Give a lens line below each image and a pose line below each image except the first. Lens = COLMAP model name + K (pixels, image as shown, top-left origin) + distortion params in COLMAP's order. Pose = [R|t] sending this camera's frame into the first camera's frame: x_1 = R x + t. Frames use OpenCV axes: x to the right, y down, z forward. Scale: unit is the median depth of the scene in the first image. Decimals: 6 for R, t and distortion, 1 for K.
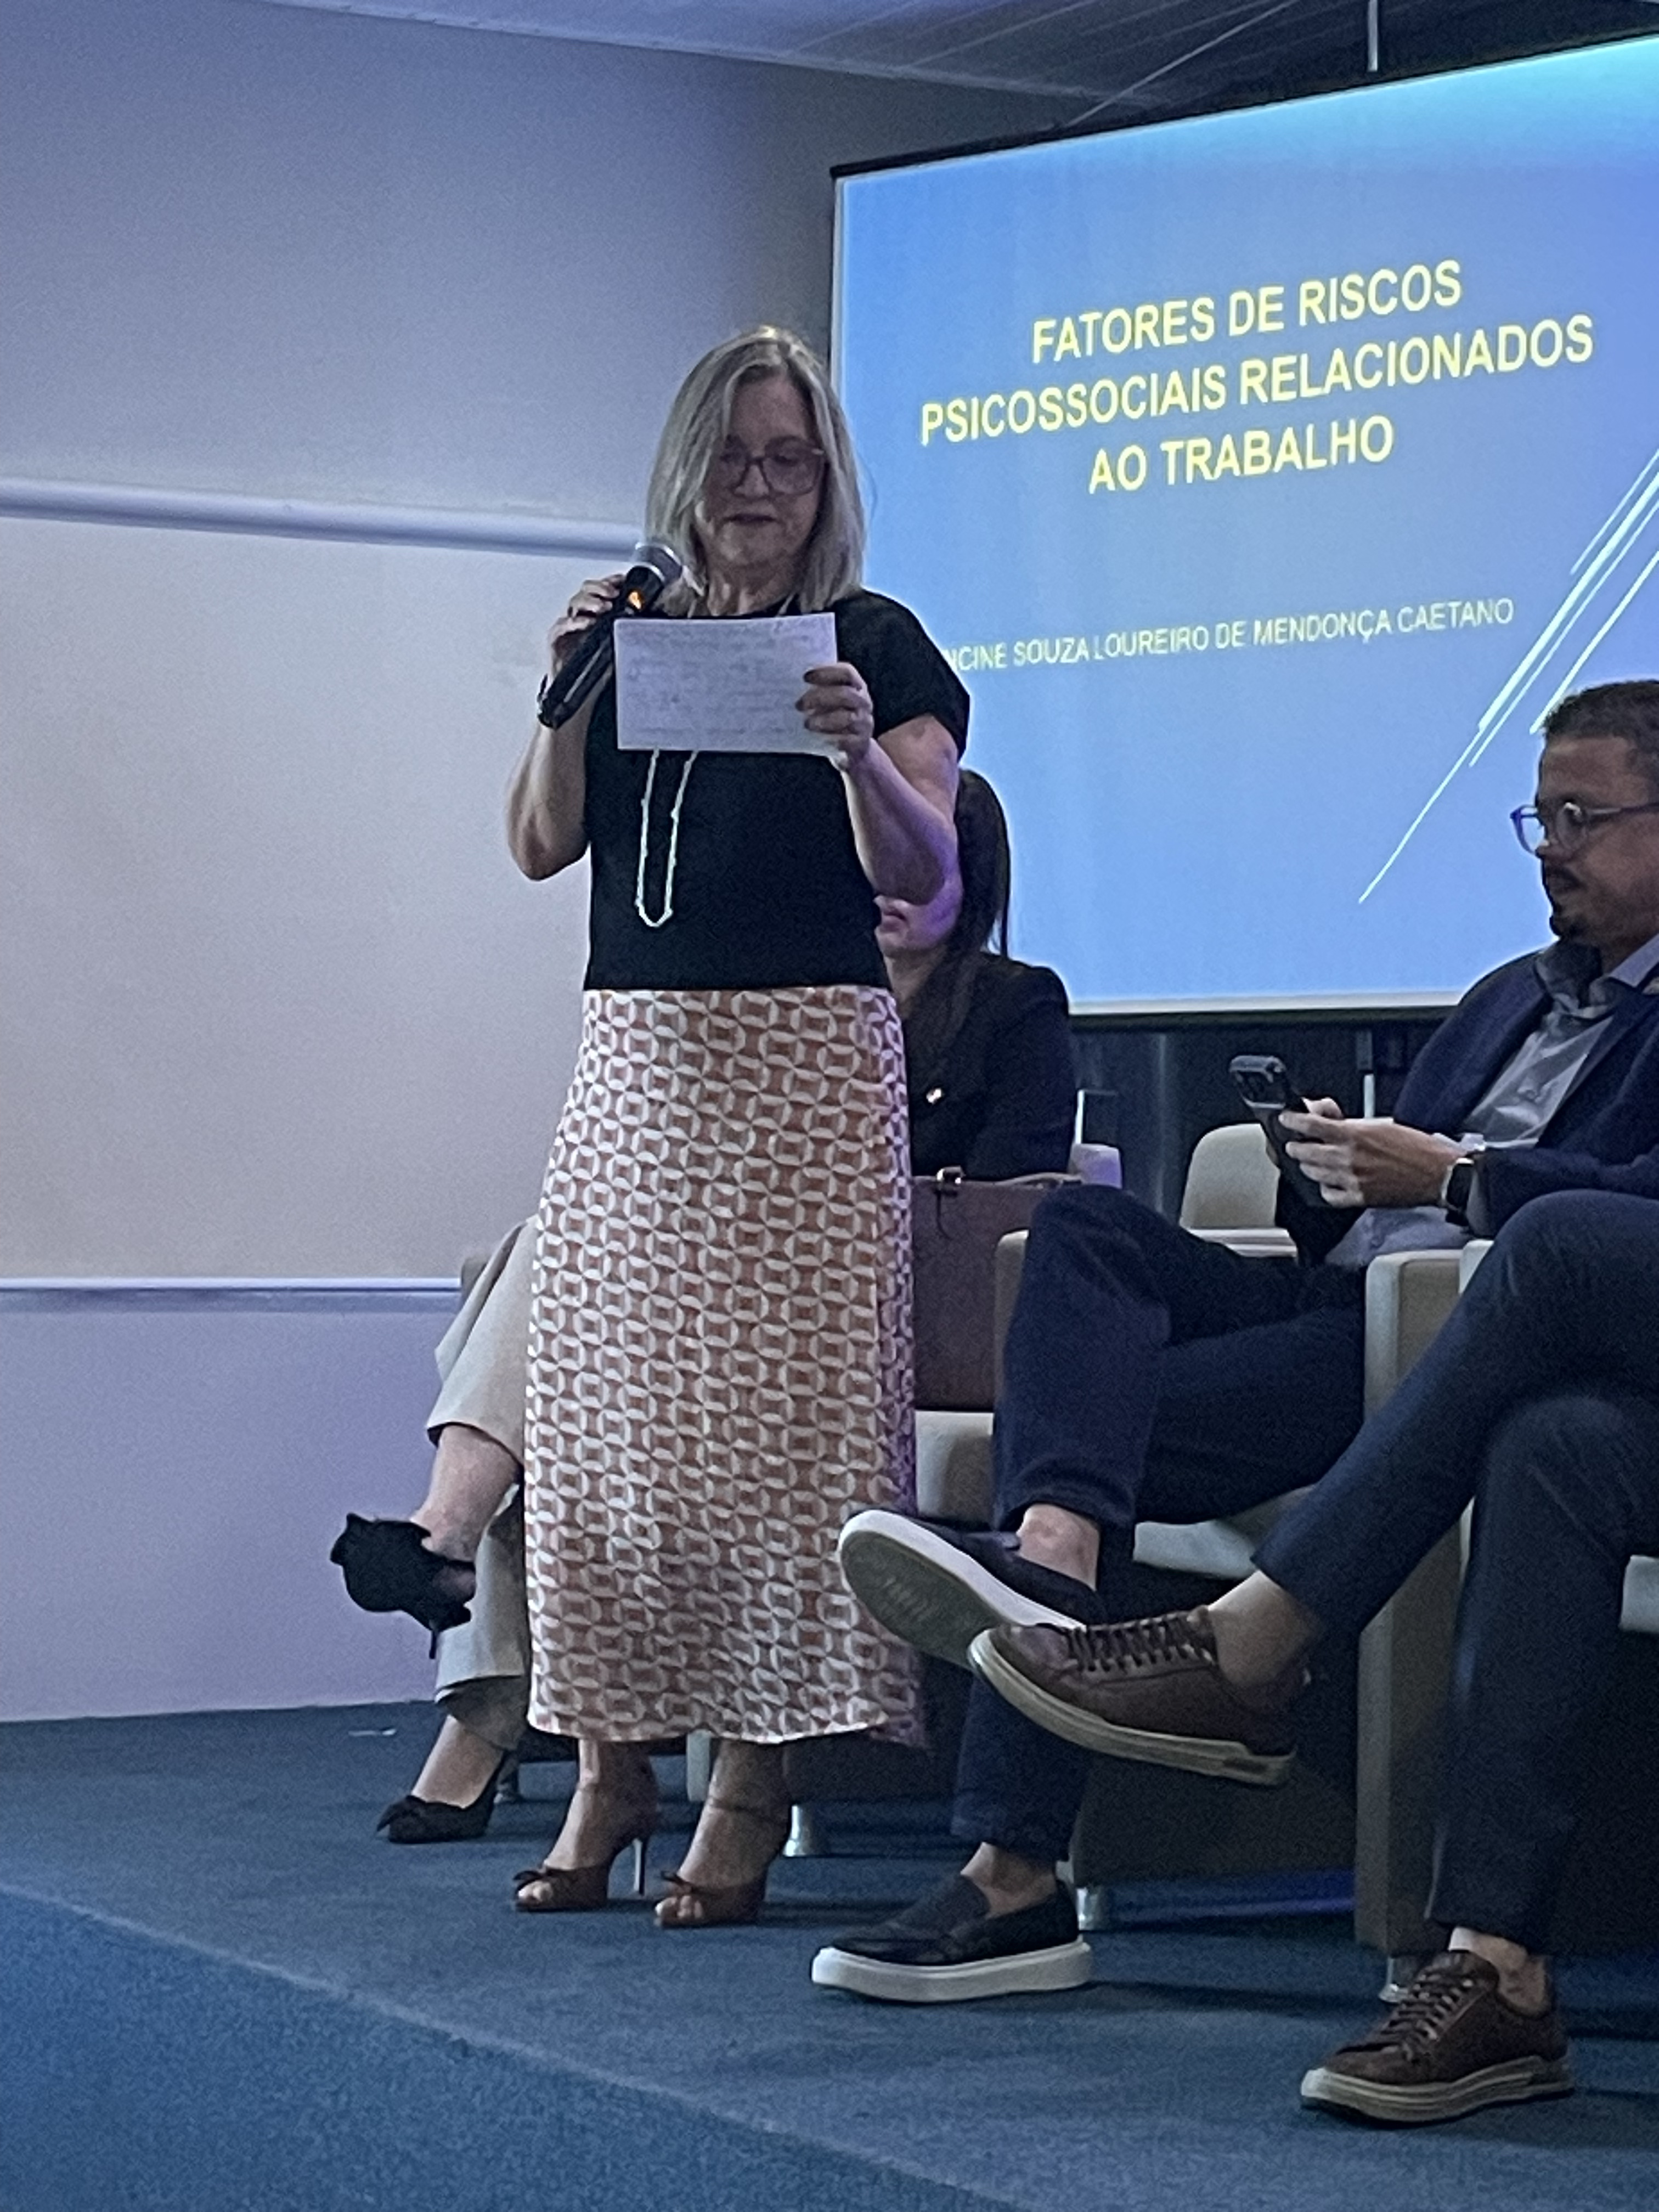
lens RADIAL K [[5479.4, 0, 832.9], [0, 5479.4, 1088.0], [0, 0, 1]] dist [0.080391, 0.000000]
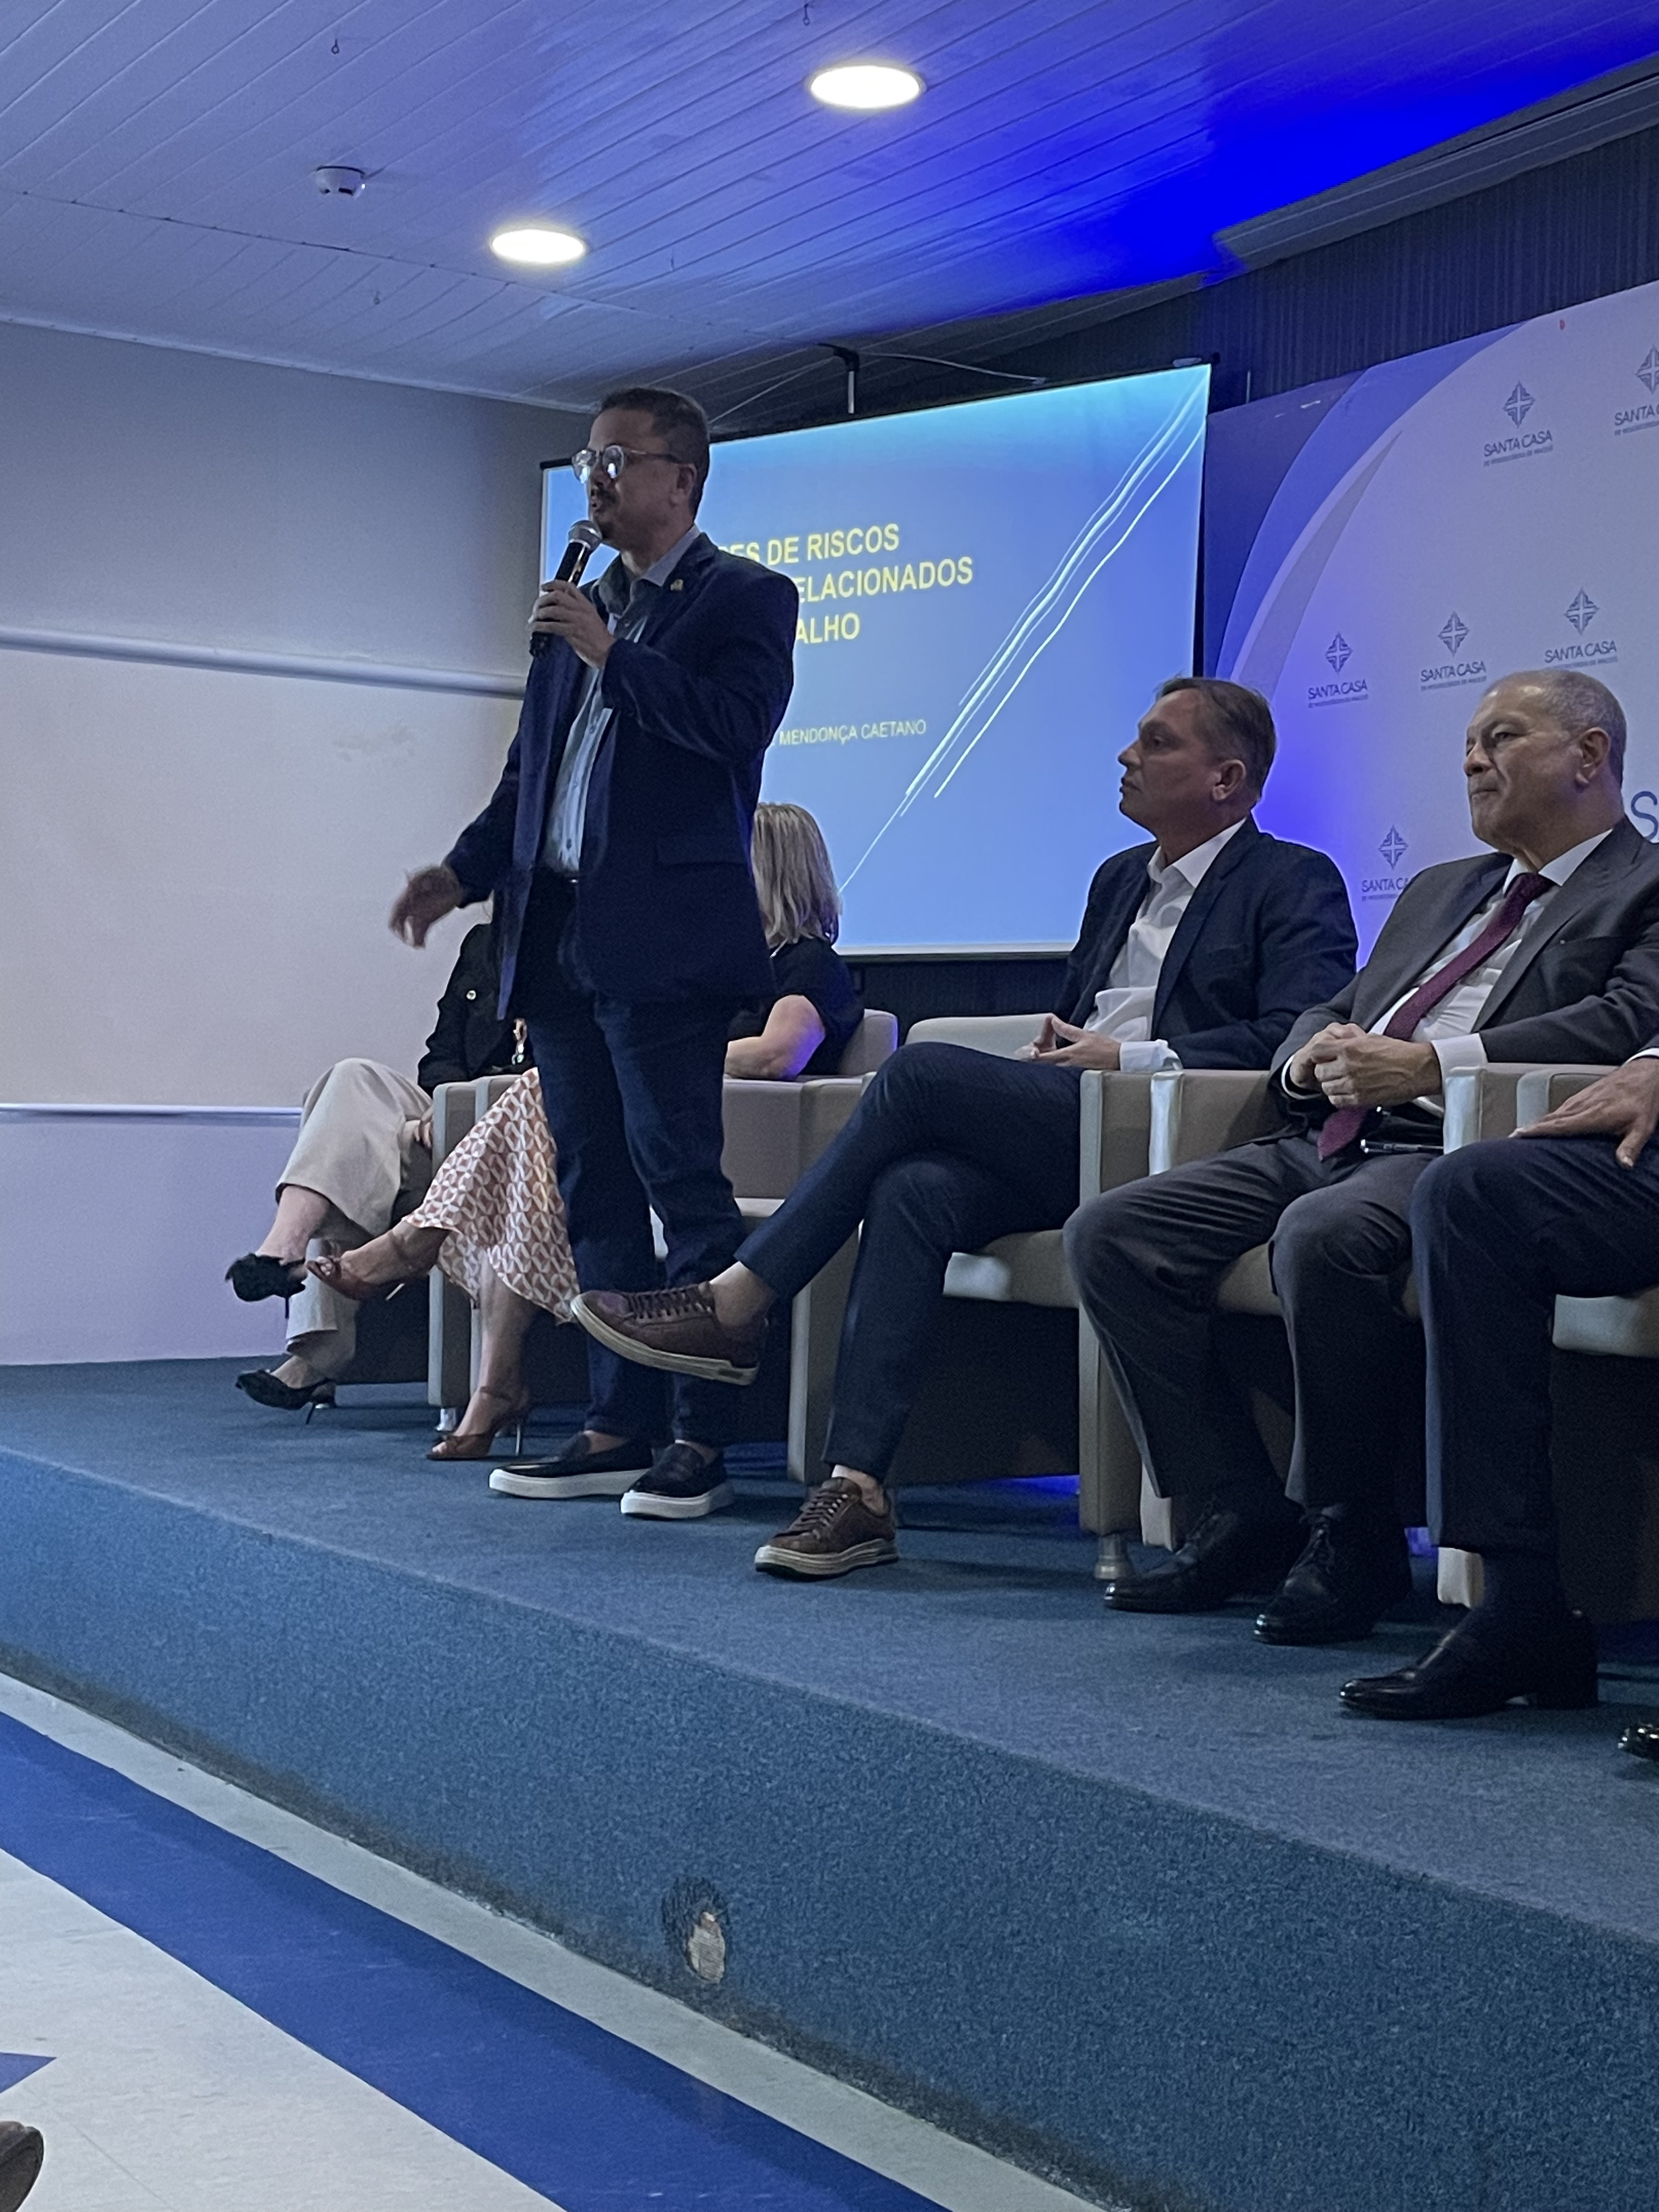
lens RADIAL K [[3138.5, 0, 836.6], [0, 3138.5, 1083.5], [0, 0, 1]] dist [0.098001, 0.000000]
pose [[0.996909, 0.011436, 0.077728, 0.021174], [-0.012781, 0.999777, 0.016835, 0.010243], [-0.077519, -0.017777, 0.996832, 0.009203]]
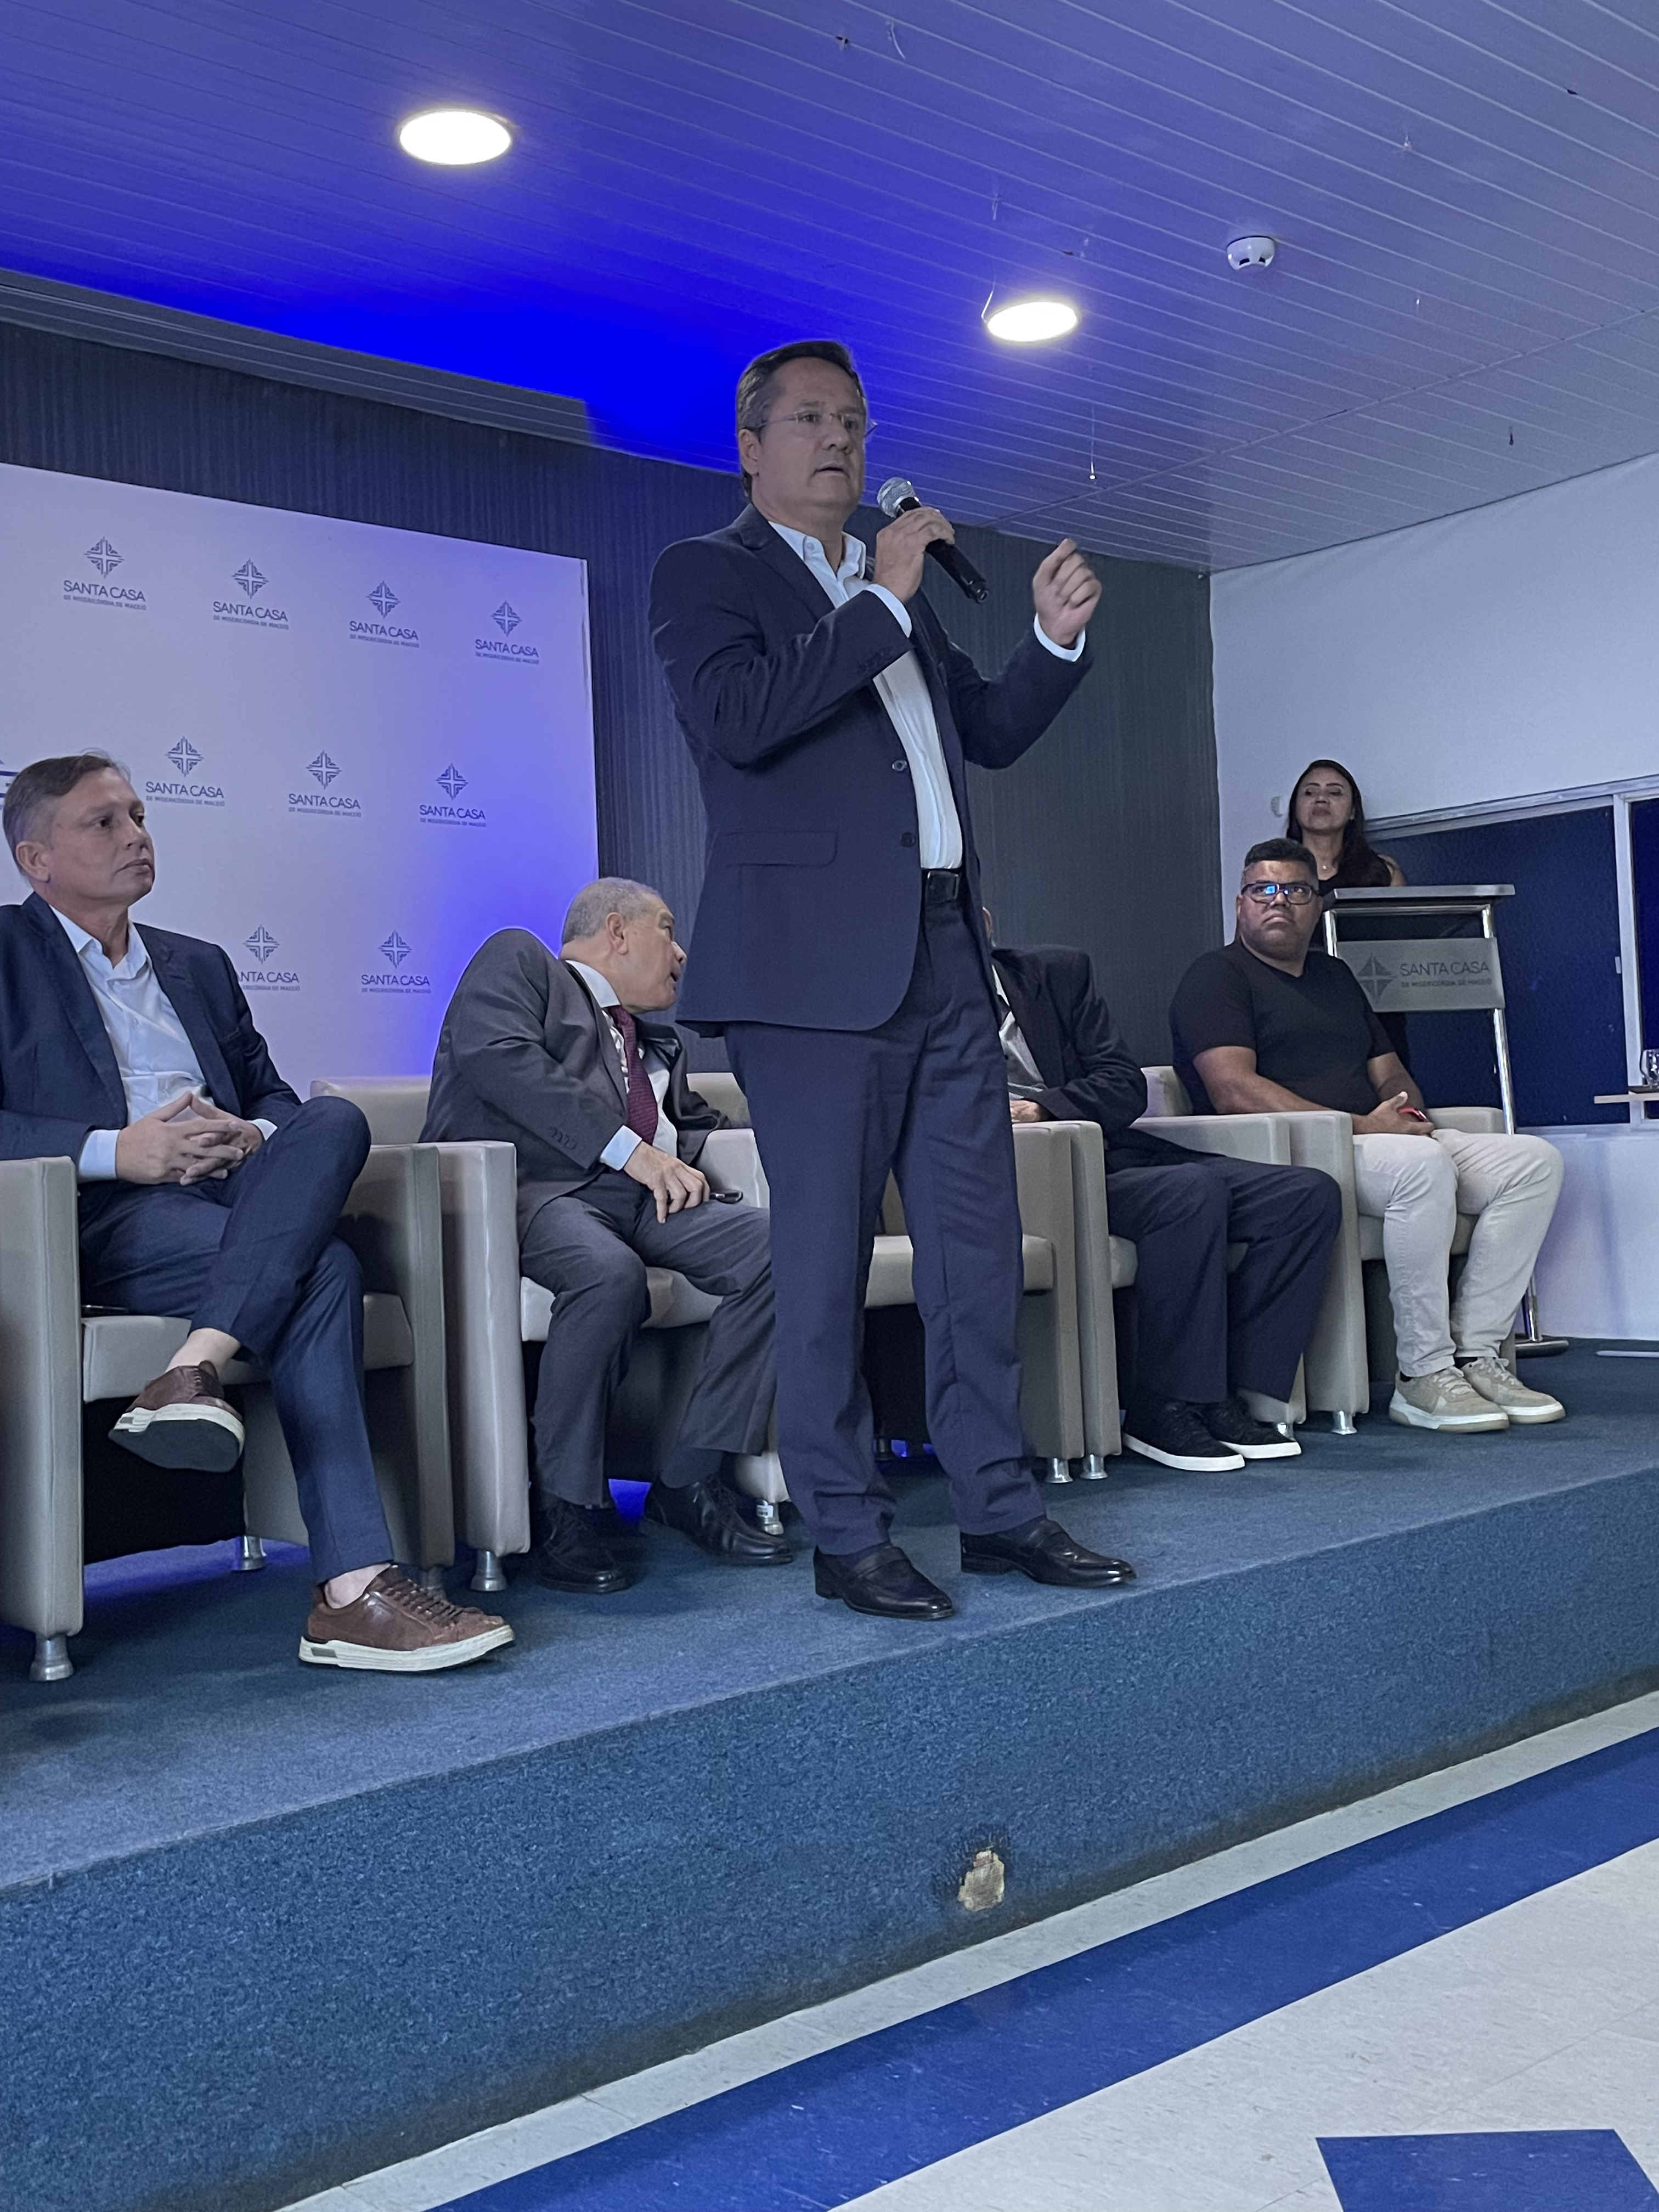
lens RADIAL K [[2360.9, 0, 836.8], [0, 2360.9, 1063.9], [0, 0, 1]] dist [0.062263, 0.000000]
pose [[-0.247148, 0.038850, 0.968199, -0.405889], [0.015412, 0.999227, -0.036161, 0.019627], [-0.968855, 0.005985, -0.247556, 0.672384]]
